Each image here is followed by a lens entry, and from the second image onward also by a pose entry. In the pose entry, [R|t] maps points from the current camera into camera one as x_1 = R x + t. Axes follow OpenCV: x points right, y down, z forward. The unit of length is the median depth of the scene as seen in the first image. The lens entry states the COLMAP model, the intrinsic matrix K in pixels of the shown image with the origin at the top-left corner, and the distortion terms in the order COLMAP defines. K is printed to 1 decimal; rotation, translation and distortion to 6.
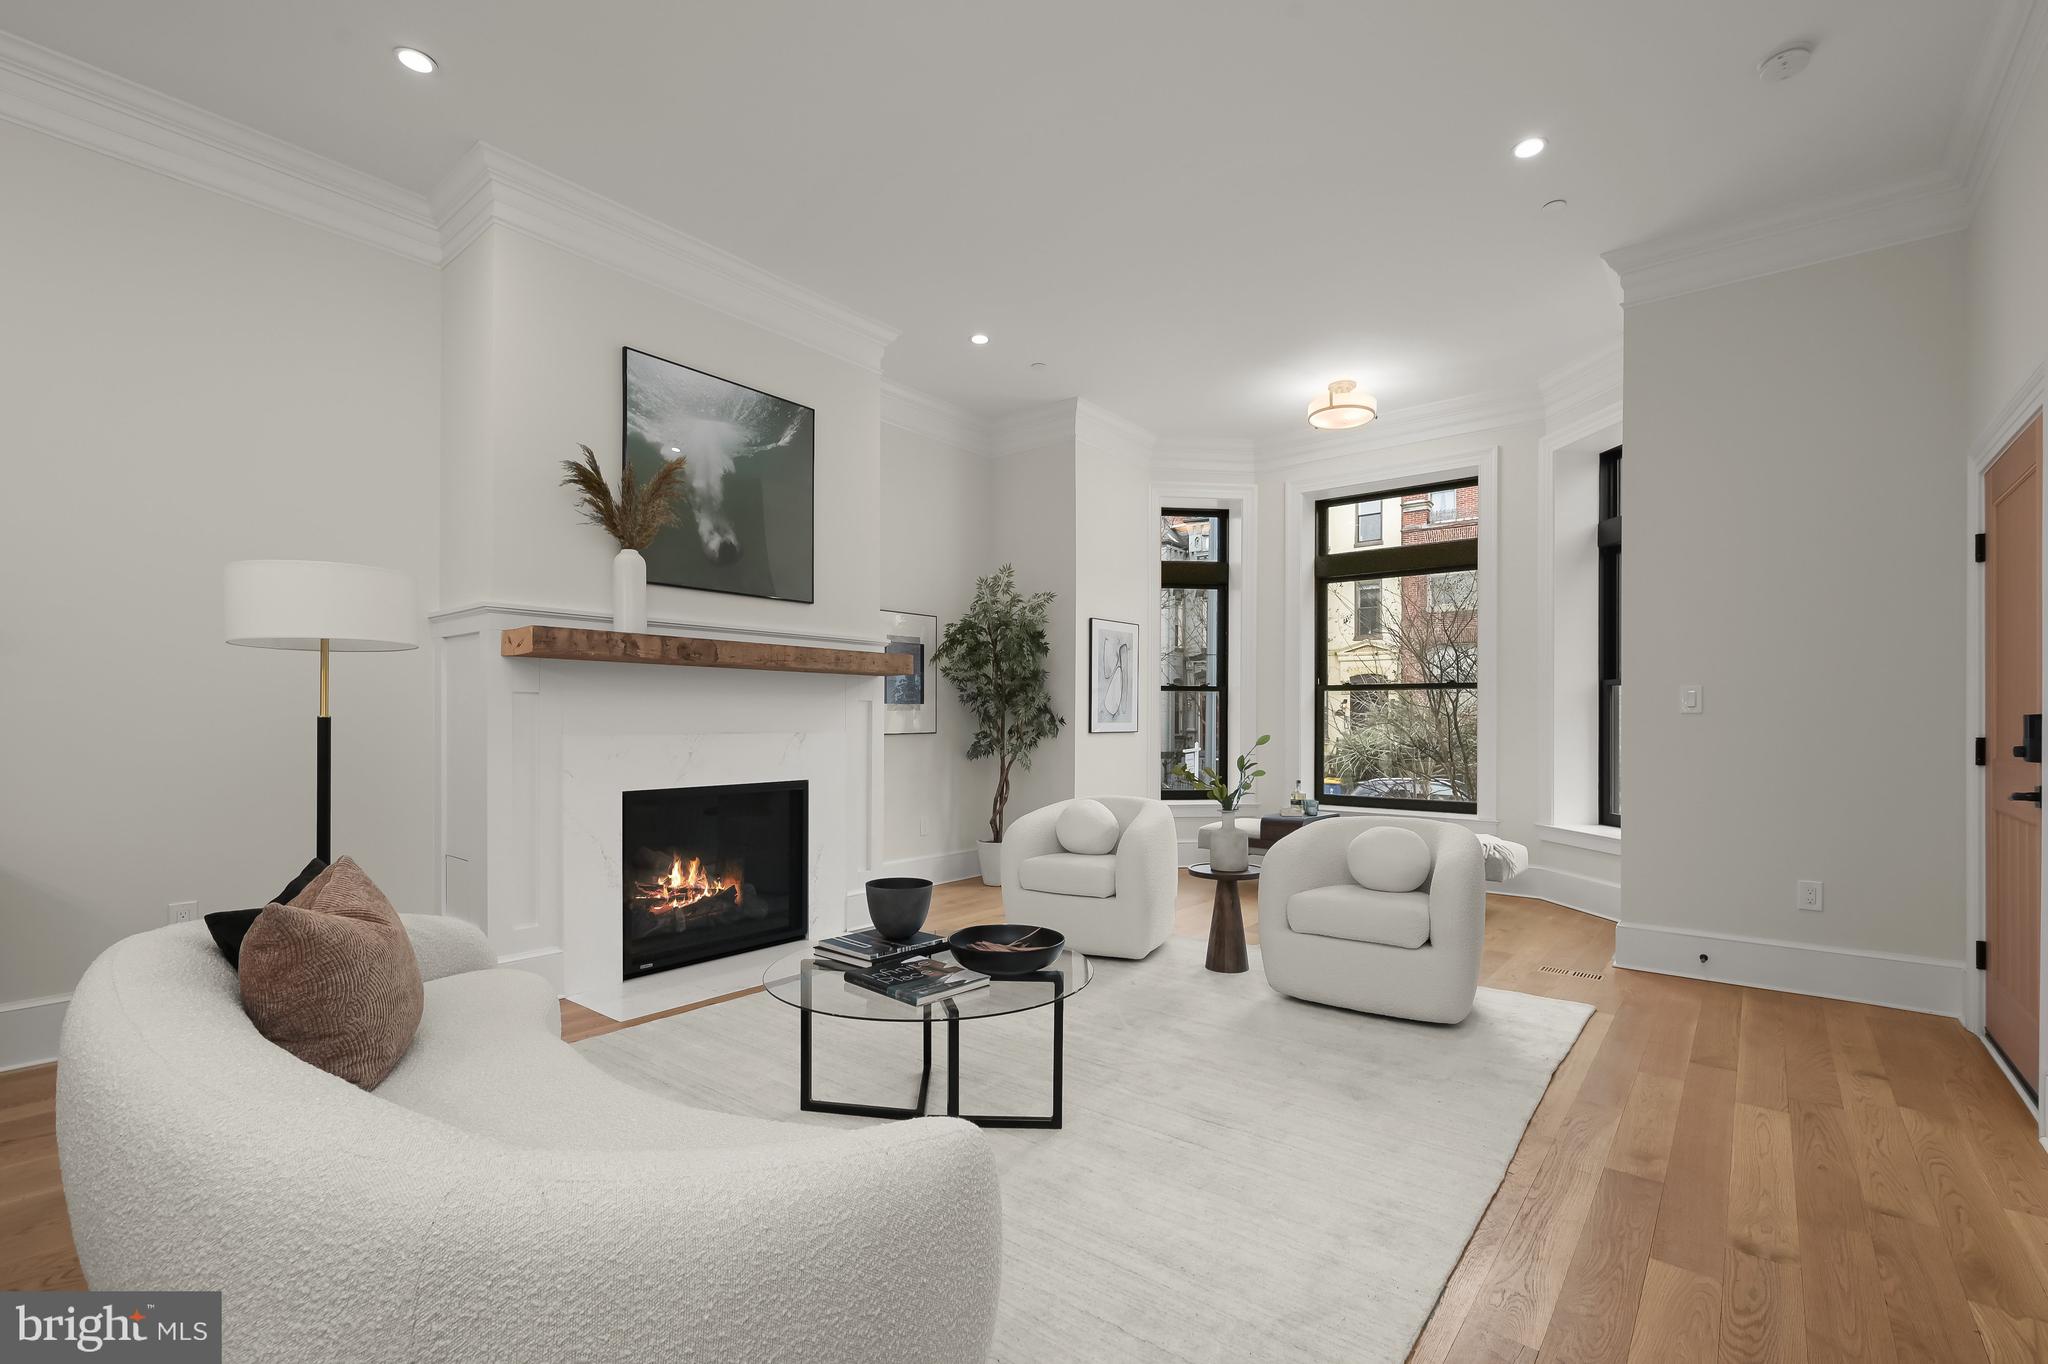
lens RADIAL K [[903.3, 0, 1052.9], [0, 903.3, 712.3], [0, 0, 1]] dist [-0.013644, 0.000208]
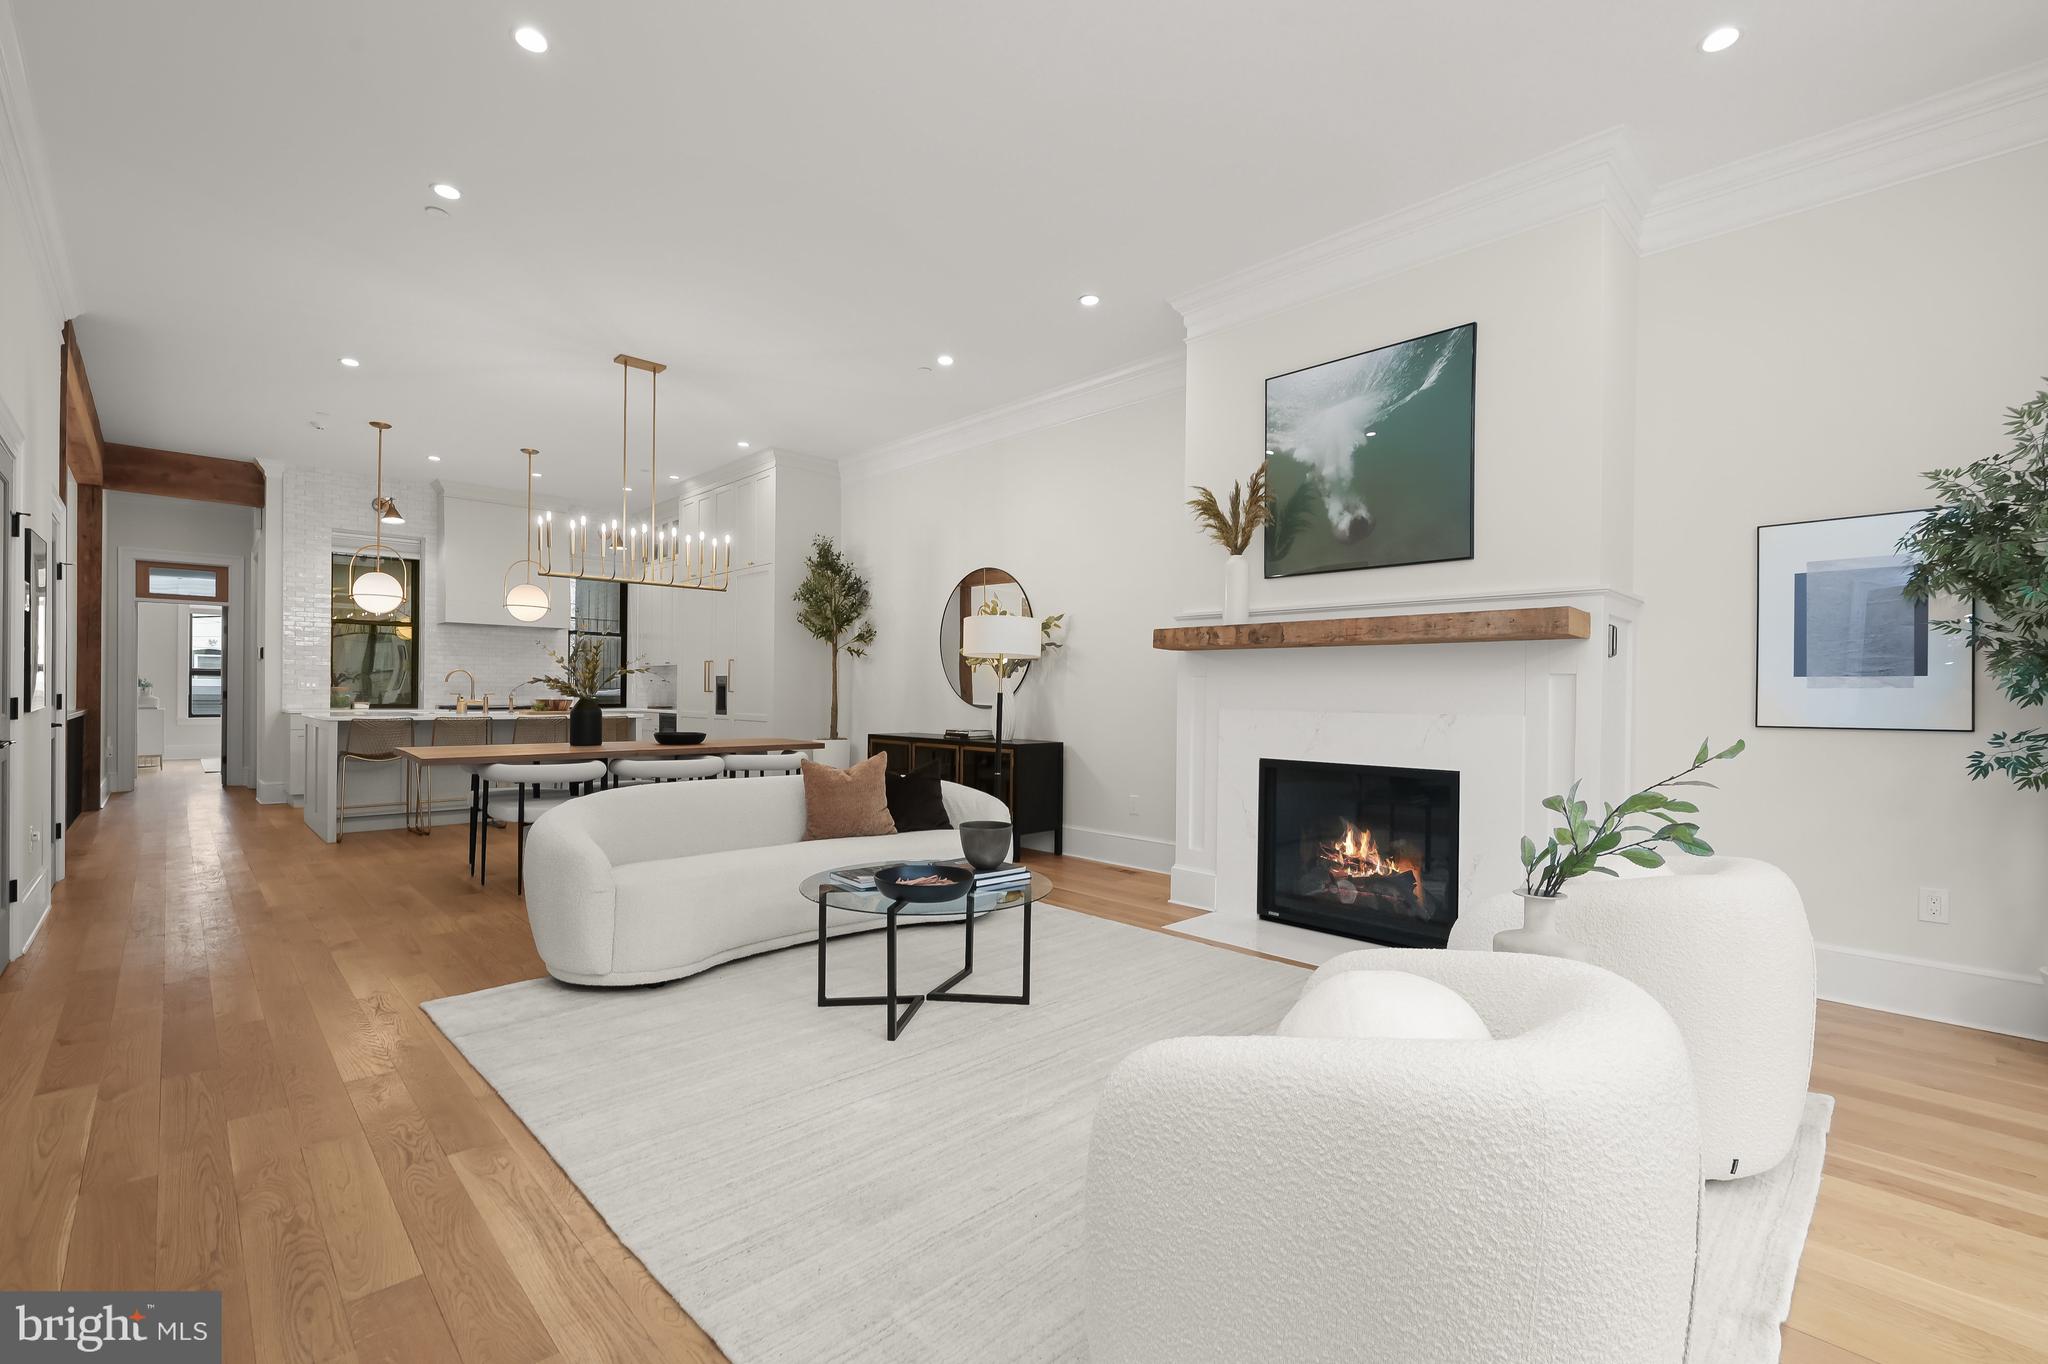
lens RADIAL K [[903.3, 0, 1052.9], [0, 903.3, 712.3], [0, 0, 1]] dist [-0.013644, 0.000208]
pose [[-0.127166, 0.019917, -0.991681, 0.667608], [0.003314, 0.999801, 0.019655, 0.004643], [0.991876, -0.000787, -0.127207, 0.790365]]
